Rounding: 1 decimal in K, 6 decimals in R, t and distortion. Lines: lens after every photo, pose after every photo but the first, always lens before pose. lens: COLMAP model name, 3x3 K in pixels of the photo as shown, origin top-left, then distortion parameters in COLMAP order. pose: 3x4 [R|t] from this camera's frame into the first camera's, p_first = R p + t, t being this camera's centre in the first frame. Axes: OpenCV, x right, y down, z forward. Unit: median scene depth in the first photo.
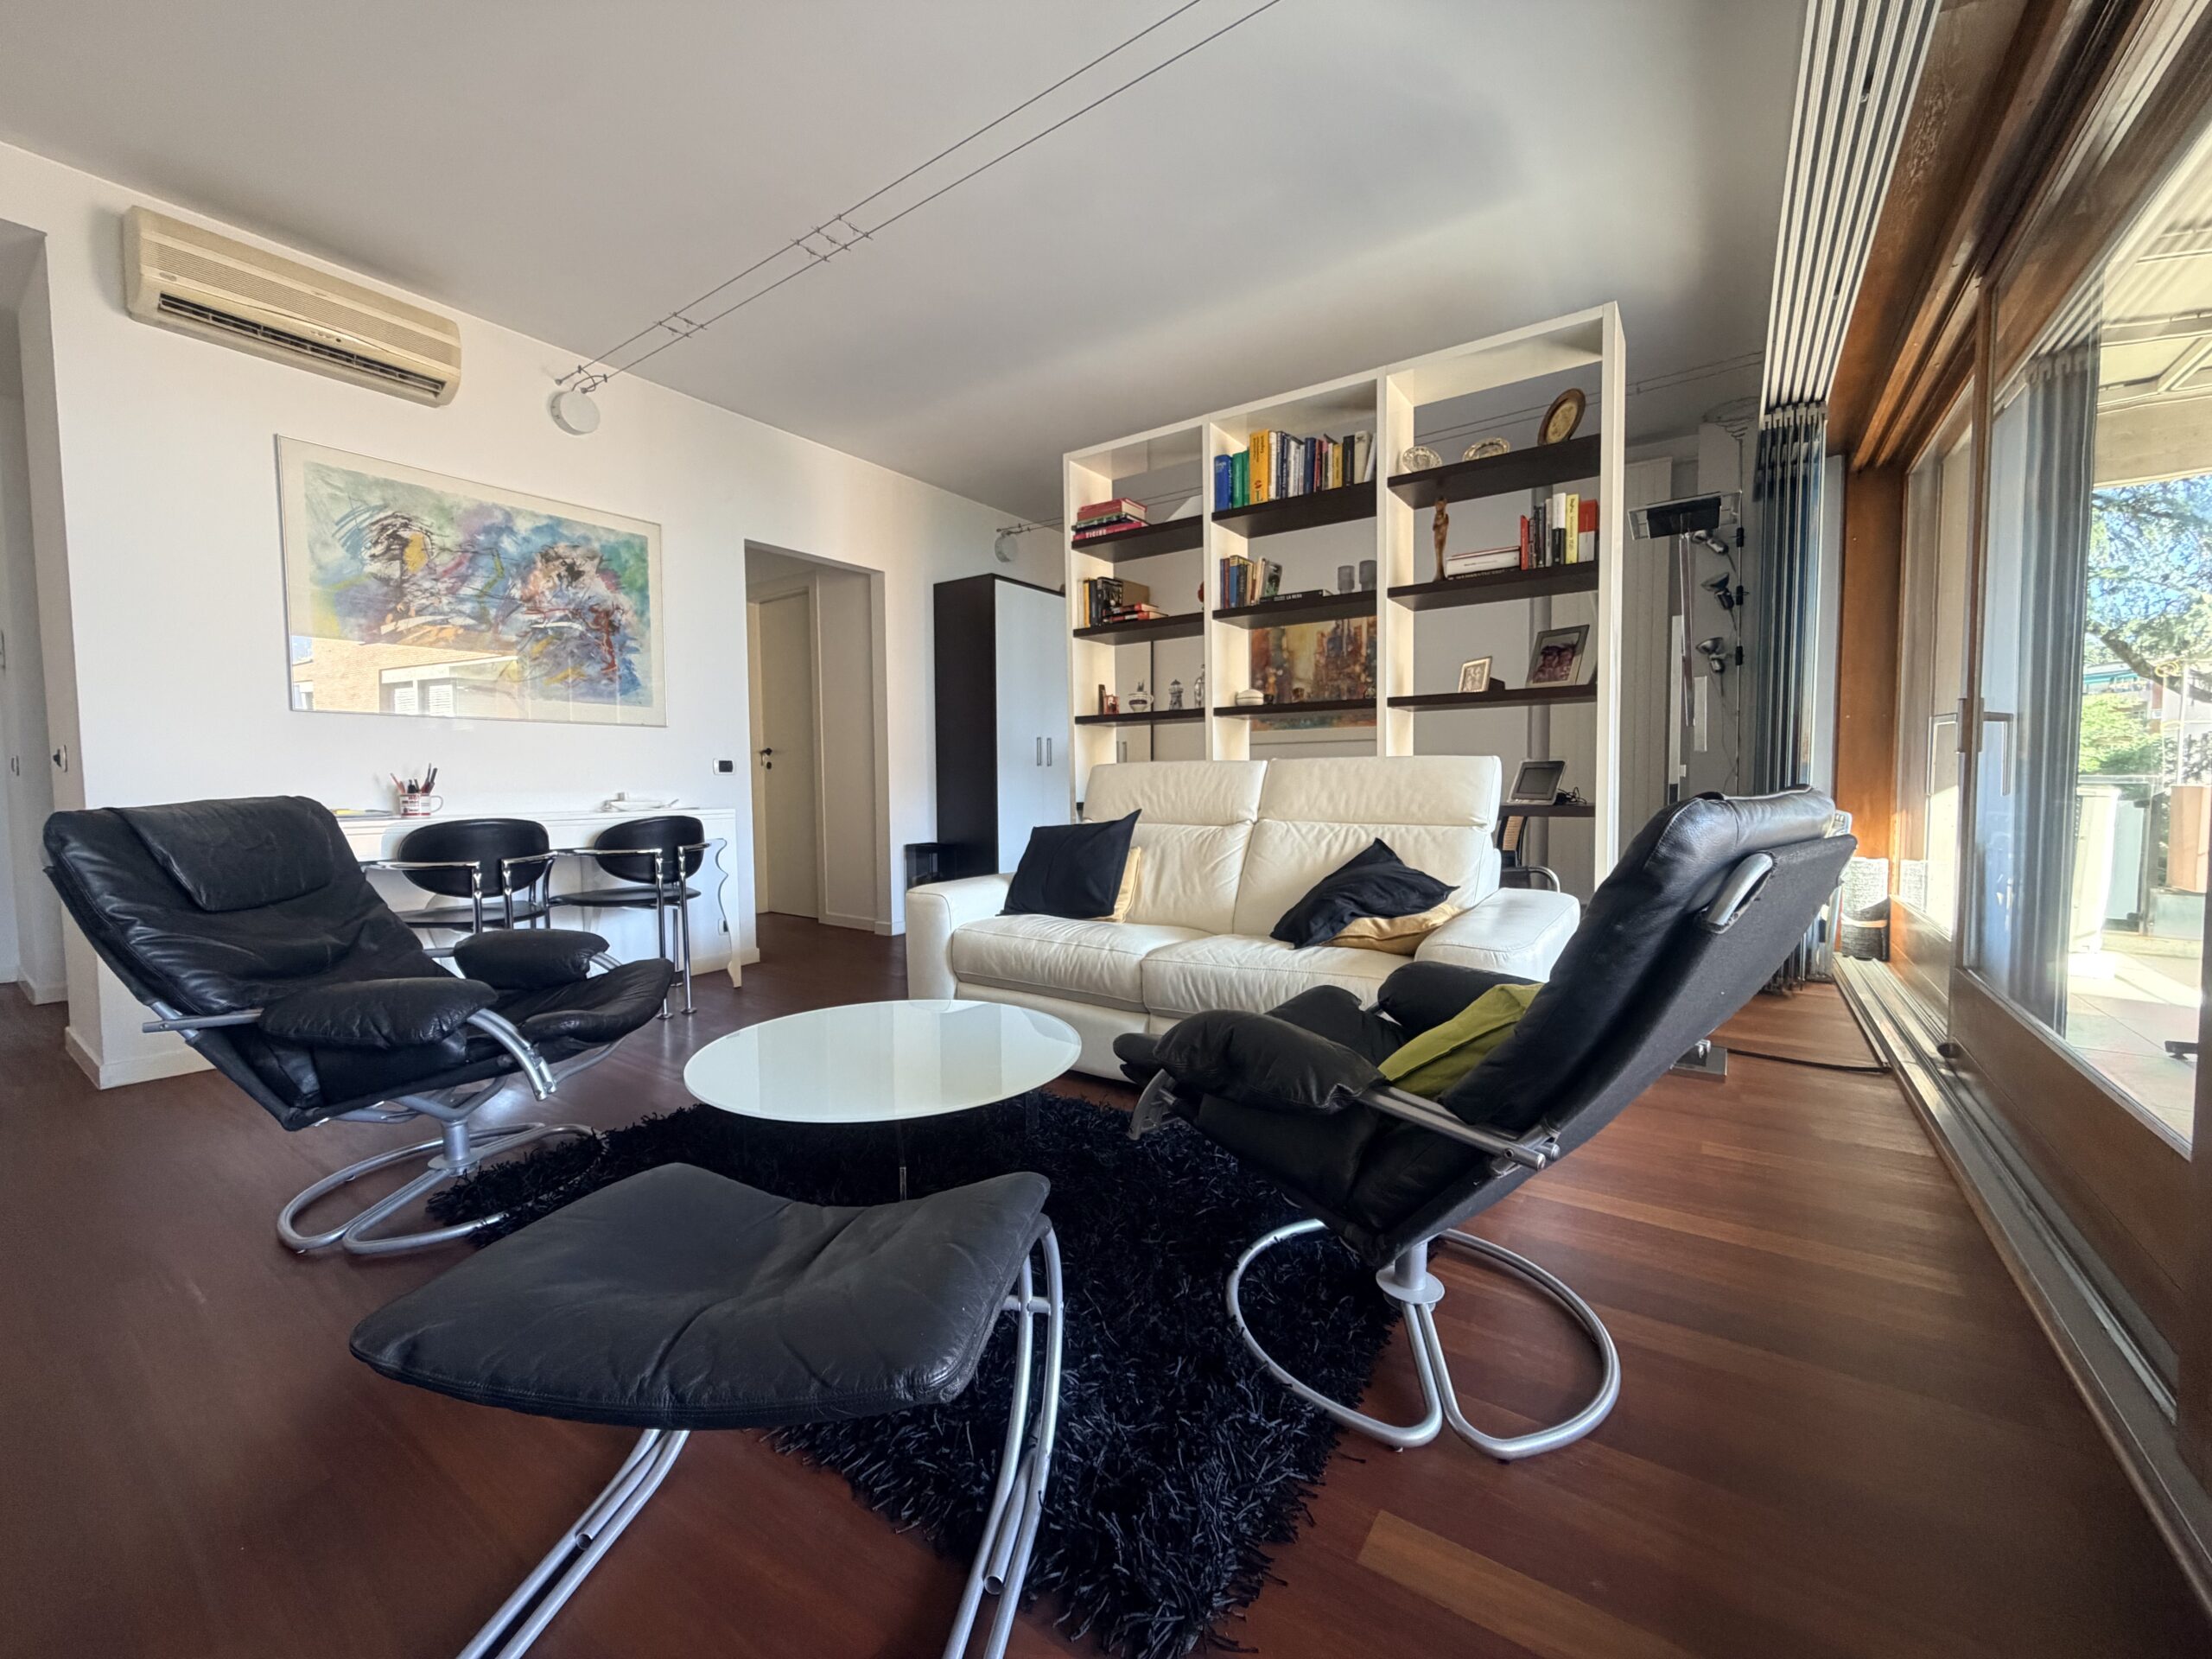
lens RADIAL K [[880.3, 0, 1103.2], [0, 880.3, 826.8], [0, 0, 1]] dist [-0.003281, 0.002320]
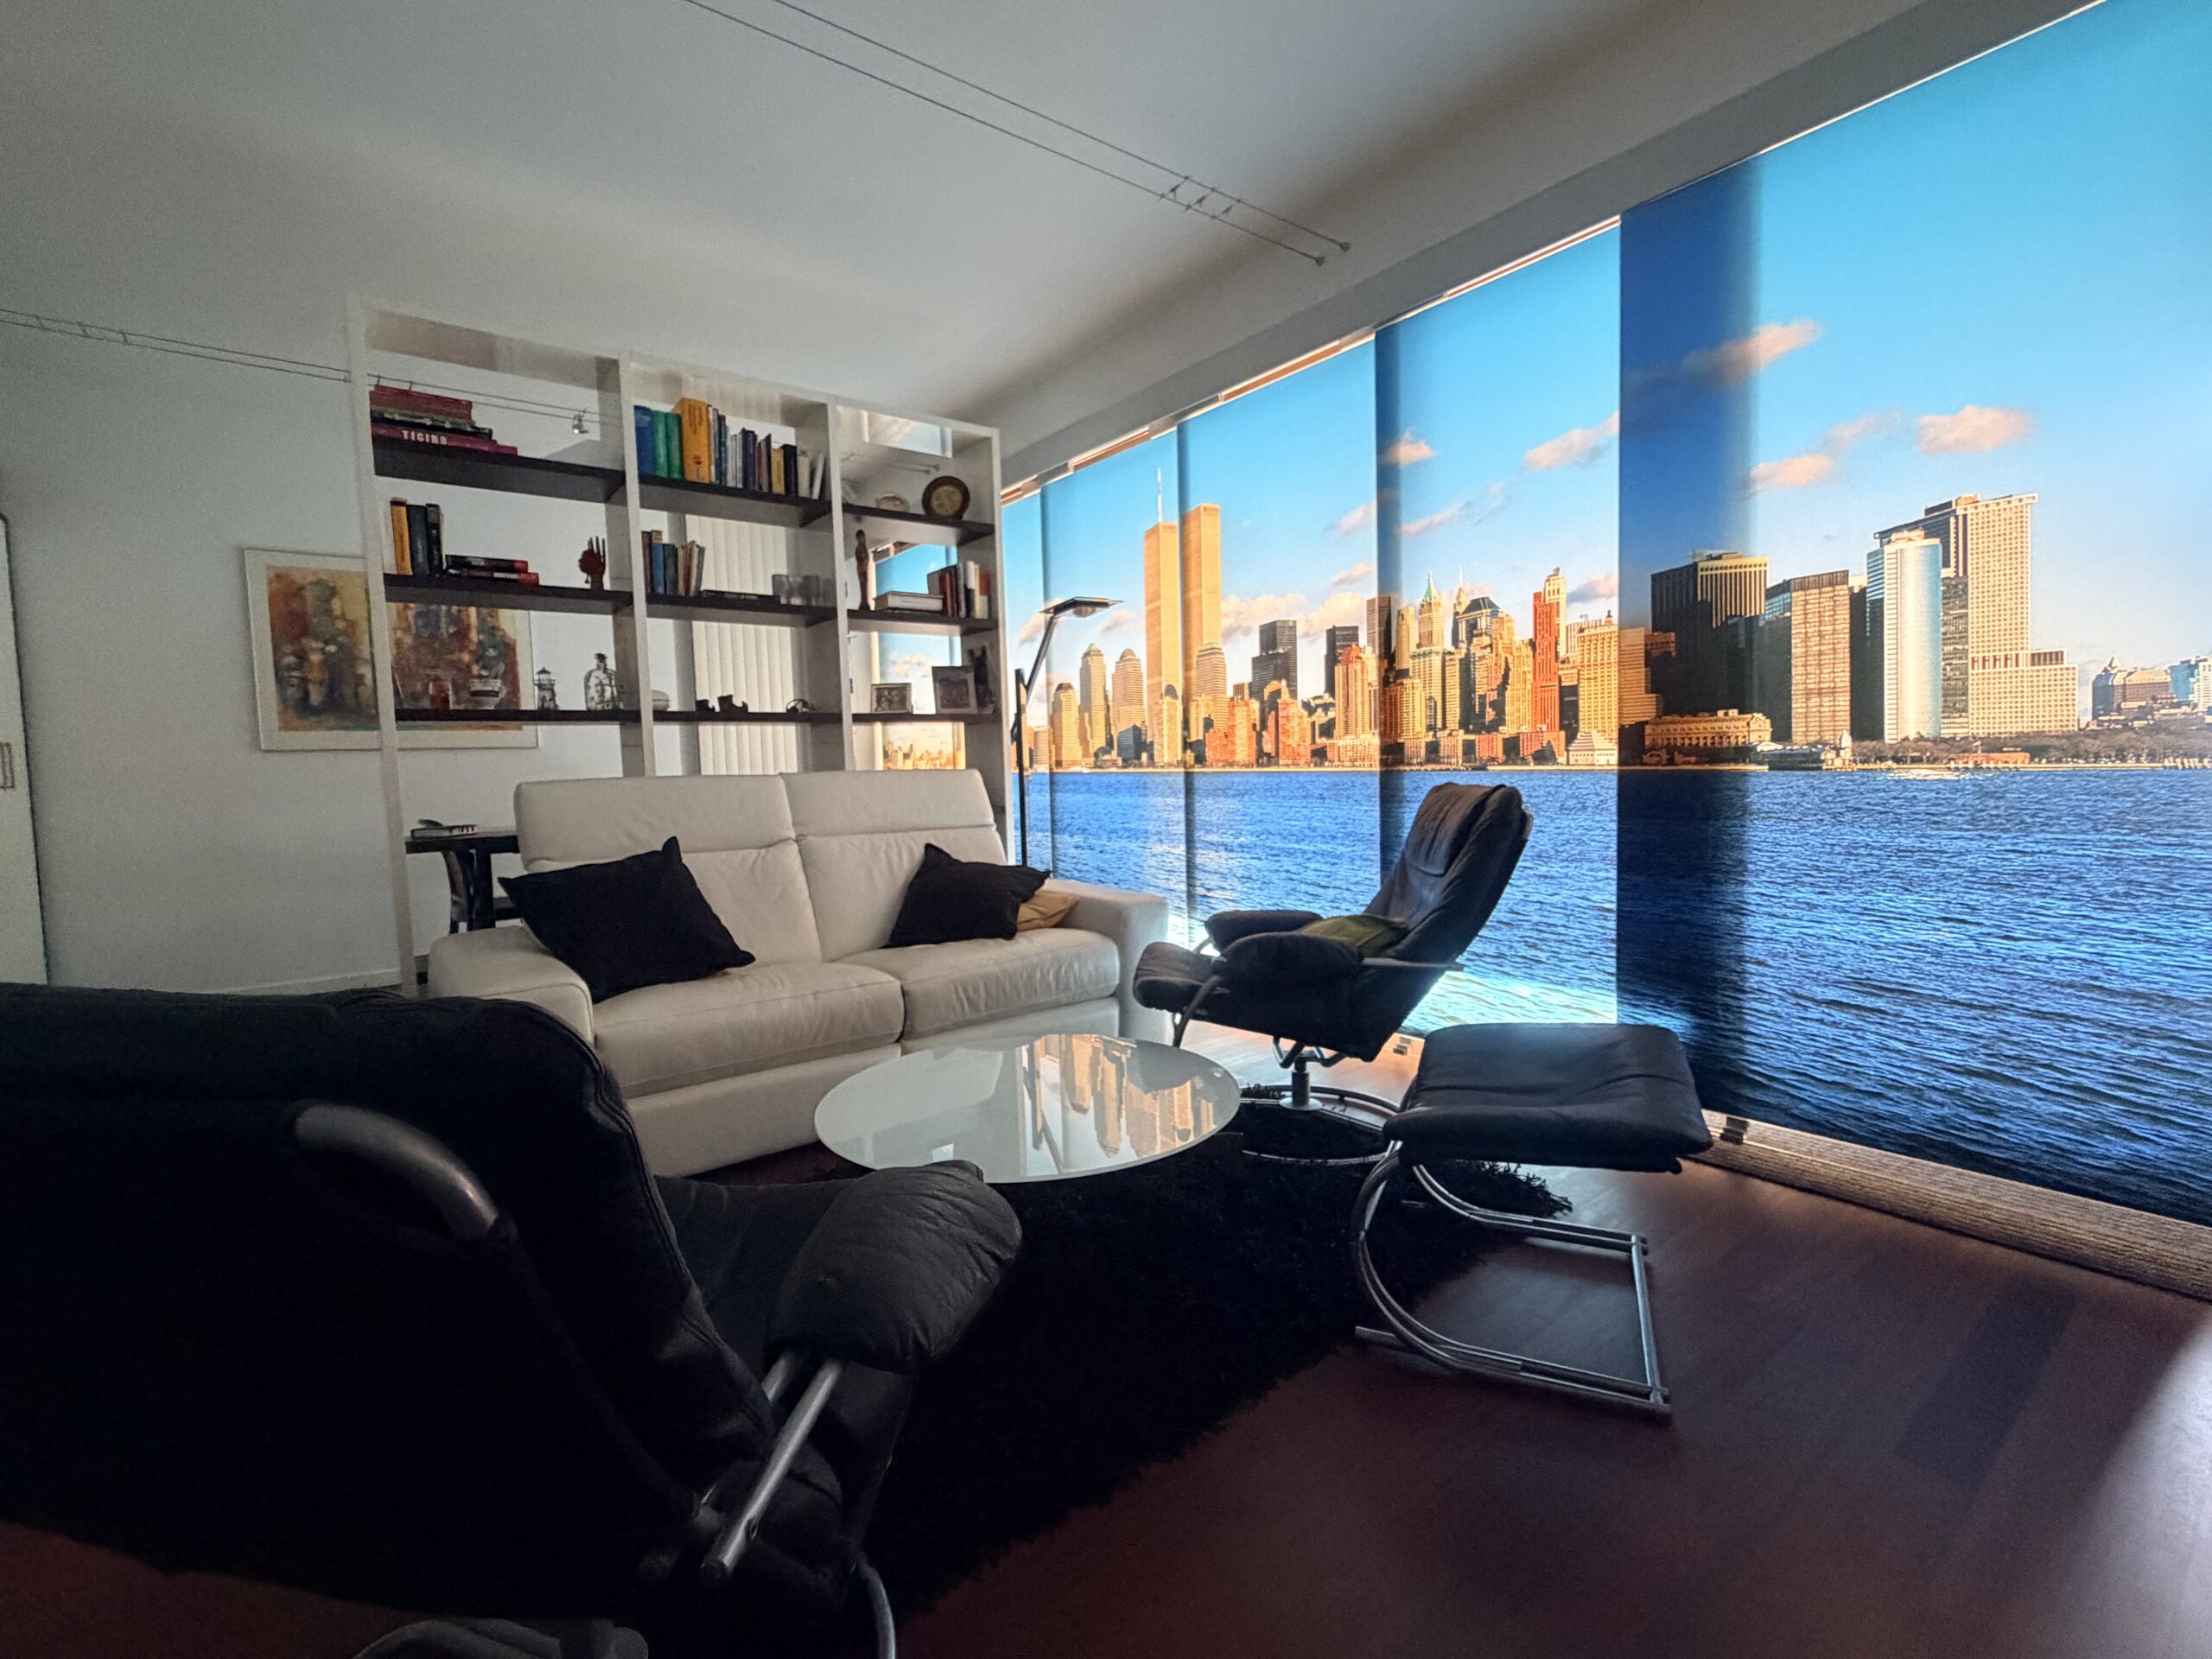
lens RADIAL K [[991.7, 0, 1116.0], [0, 991.7, 826.6], [0, 0, 1]] dist [-0.002112, -0.000632]
pose [[0.290102, -0.058298, 0.955218, -1.066096], [0.076340, 0.996372, 0.037625, -0.049597], [-0.953946, 0.062006, 0.293500, 0.537604]]
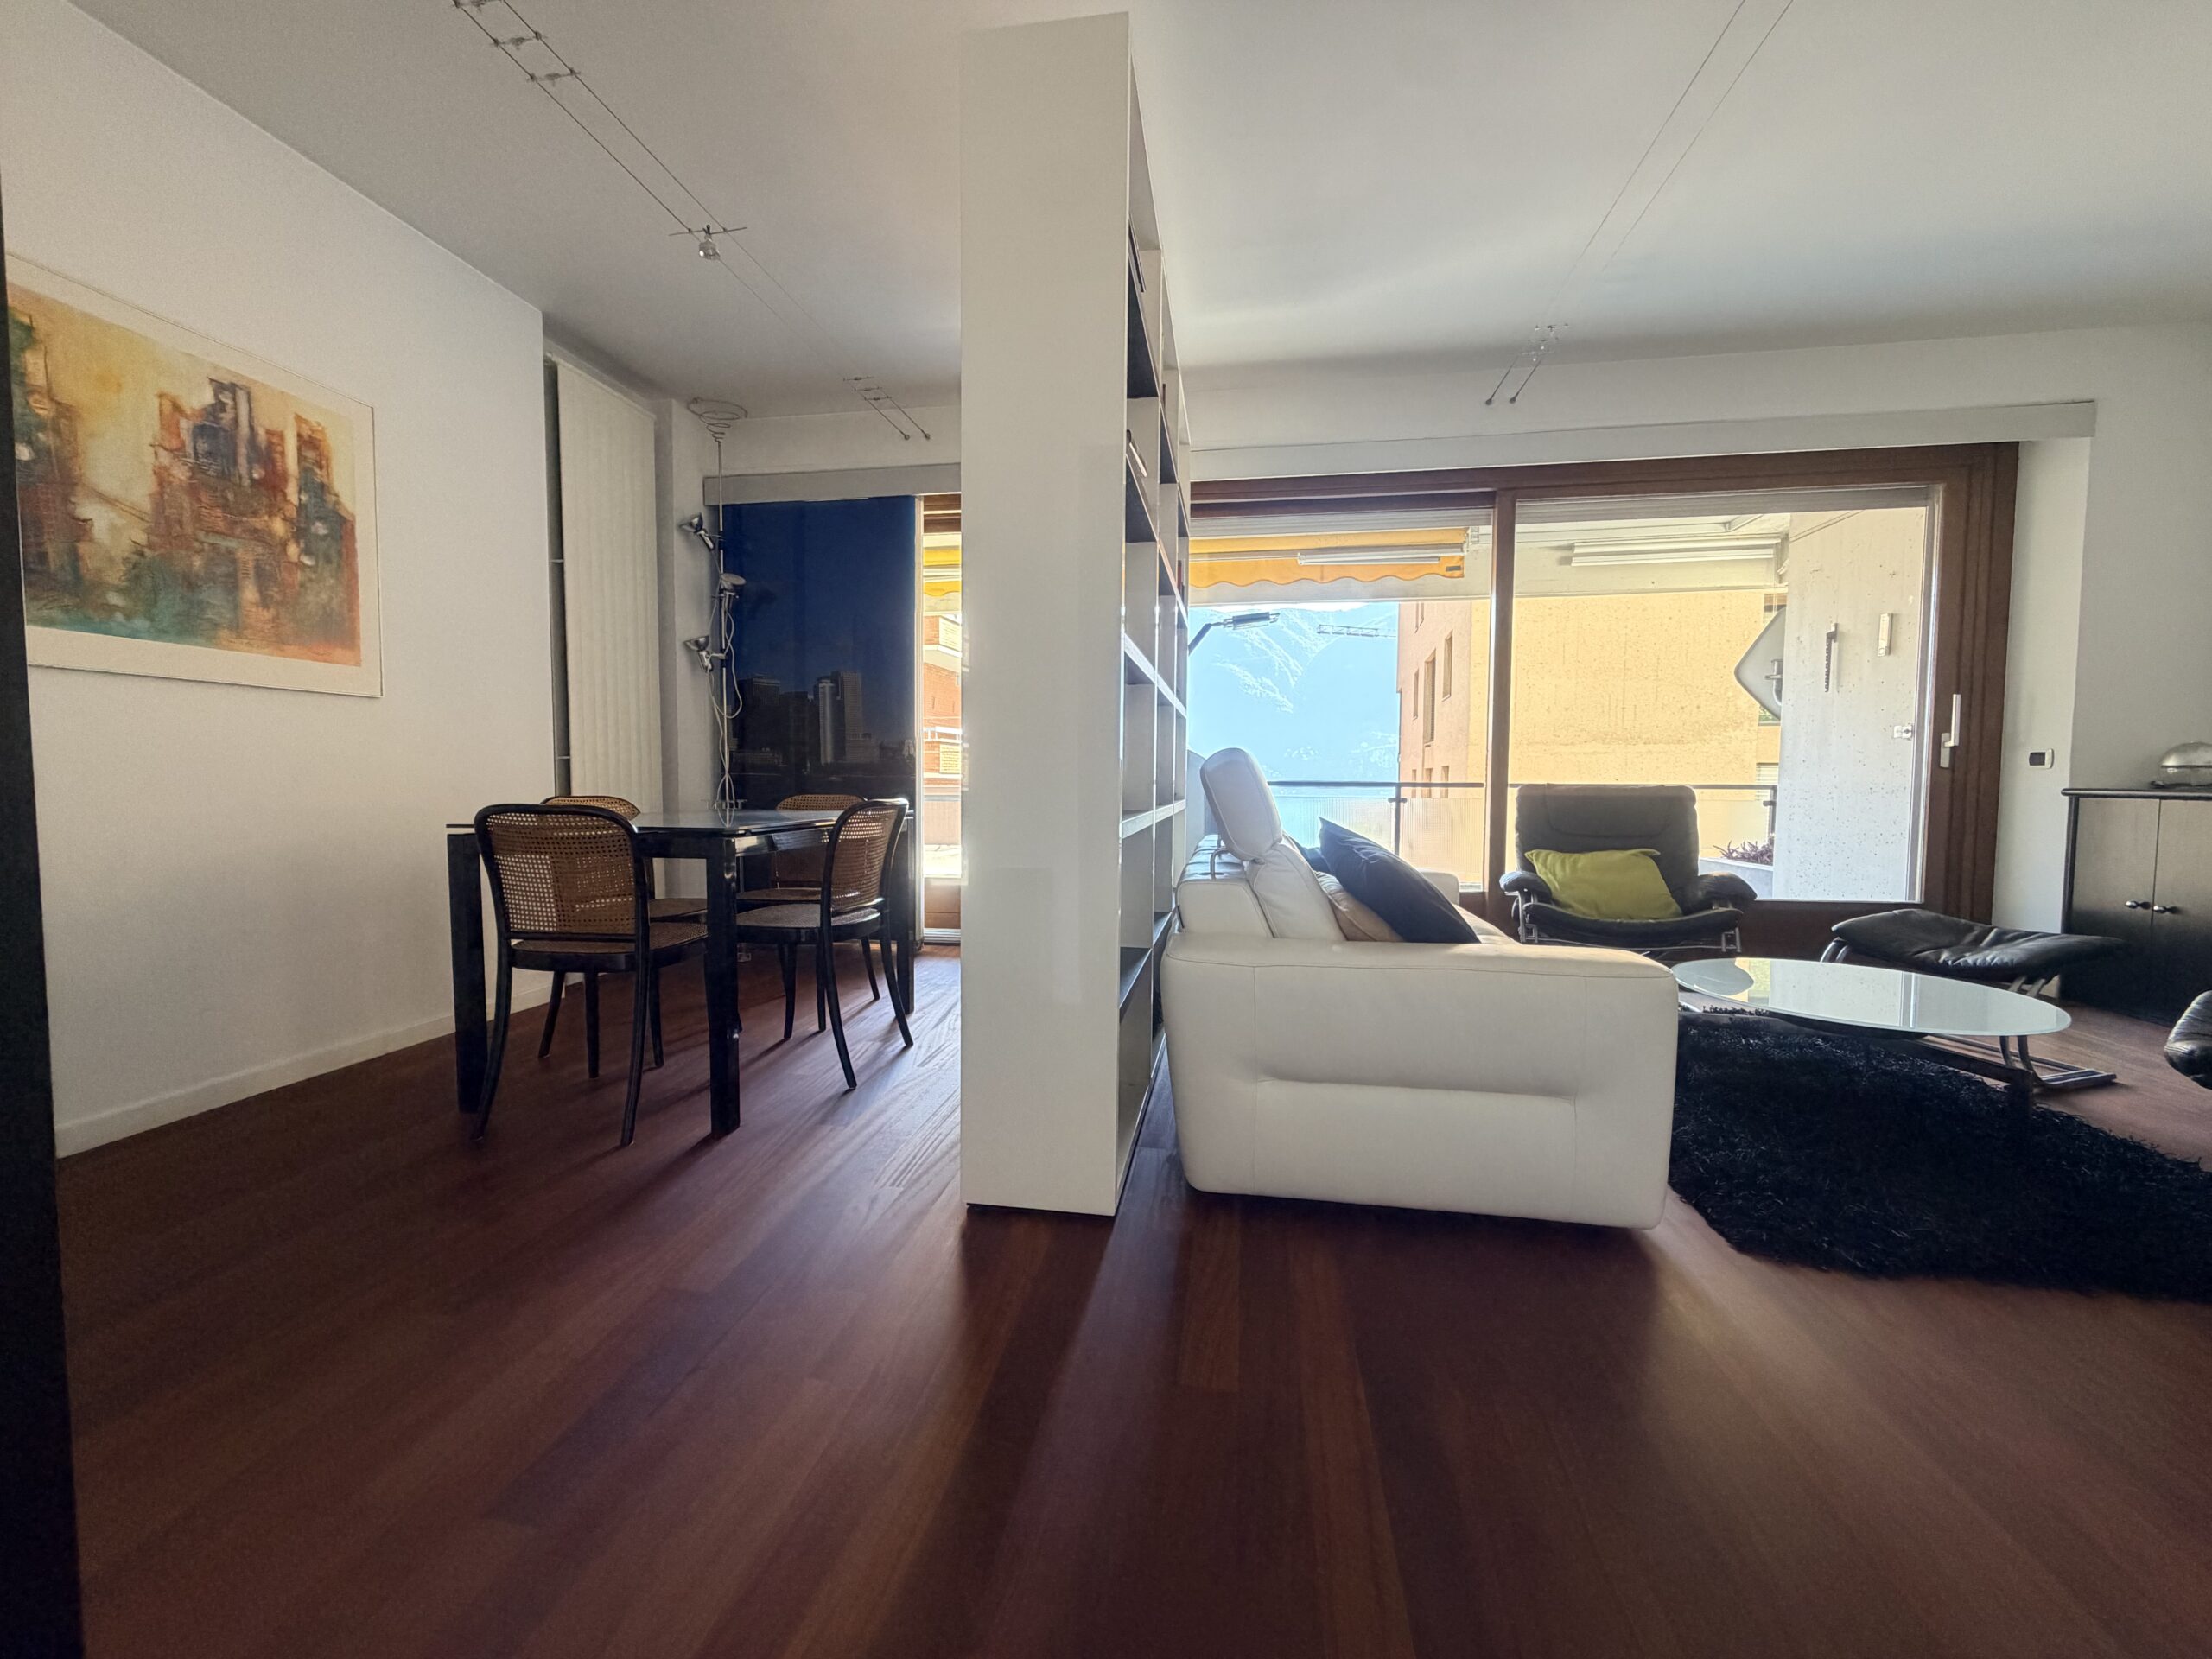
lens RADIAL K [[880.3, 0, 1110.2], [0, 880.3, 827.3], [0, 0, 1]] dist [-0.003281, 0.002320]
pose [[-0.444352, -0.041070, 0.894910, -0.816338], [0.047699, 0.996447, 0.069414, -0.105963], [-0.894582, 0.073530, -0.440814, 2.249579]]
